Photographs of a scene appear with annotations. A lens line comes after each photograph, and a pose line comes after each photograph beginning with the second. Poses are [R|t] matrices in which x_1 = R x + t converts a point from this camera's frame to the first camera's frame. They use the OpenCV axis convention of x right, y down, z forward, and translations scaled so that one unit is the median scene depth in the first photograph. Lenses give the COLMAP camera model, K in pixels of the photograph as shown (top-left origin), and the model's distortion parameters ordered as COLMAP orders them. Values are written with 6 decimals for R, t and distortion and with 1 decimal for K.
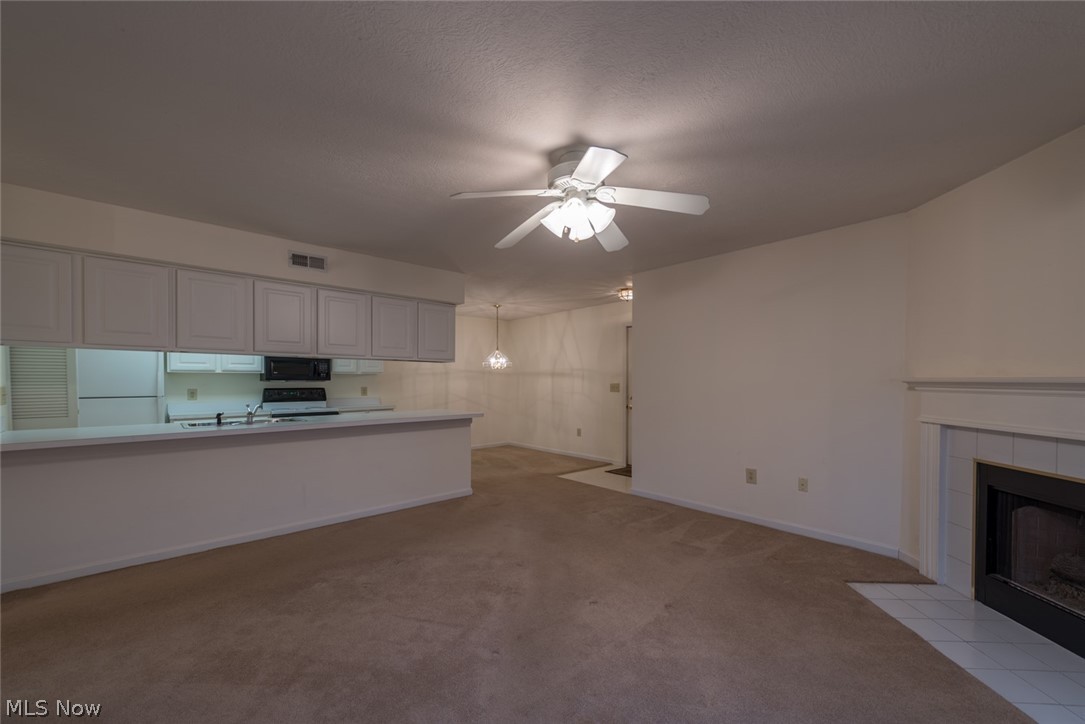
lens RADIAL K [[429.9, 0, 547.3], [0, 429.9, 392.0], [0, 0, 1]] dist [0.014654, -0.003761]
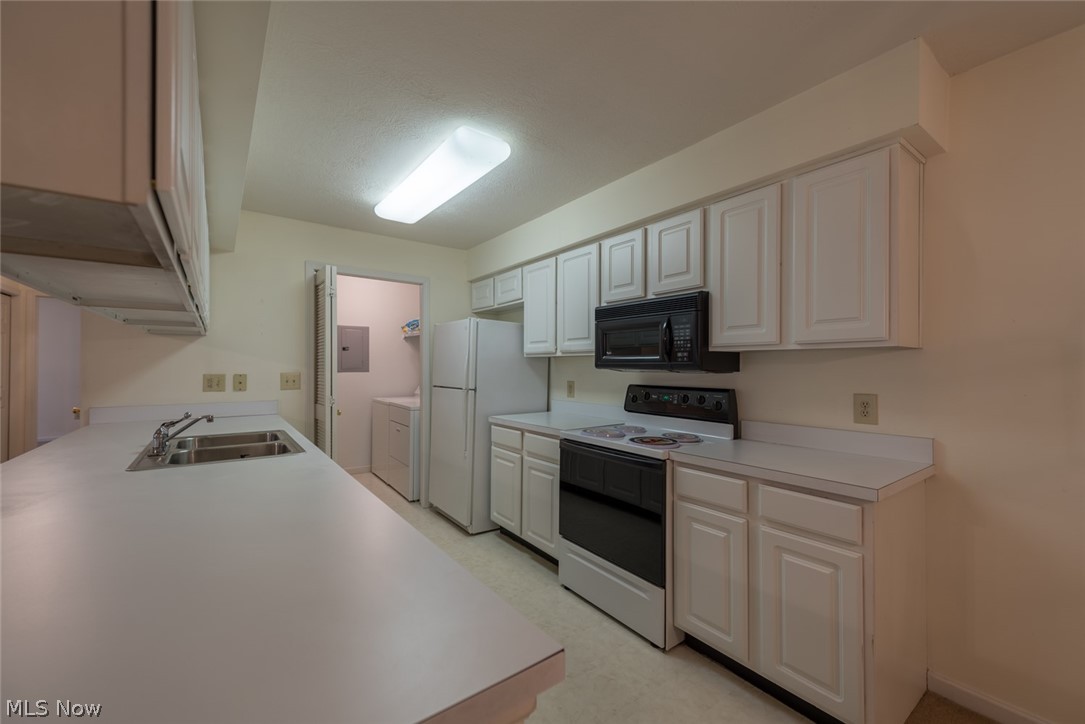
lens RADIAL K [[429.9, 0, 545.5], [0, 429.9, 365.7], [0, 0, 1]] dist [0.014654, -0.003761]
pose [[-0.089863, -0.002372, -0.995951, -0.133762], [-0.031401, 0.999507, 0.000453, -0.027435], [0.995459, 0.031314, -0.089893, 0.944665]]
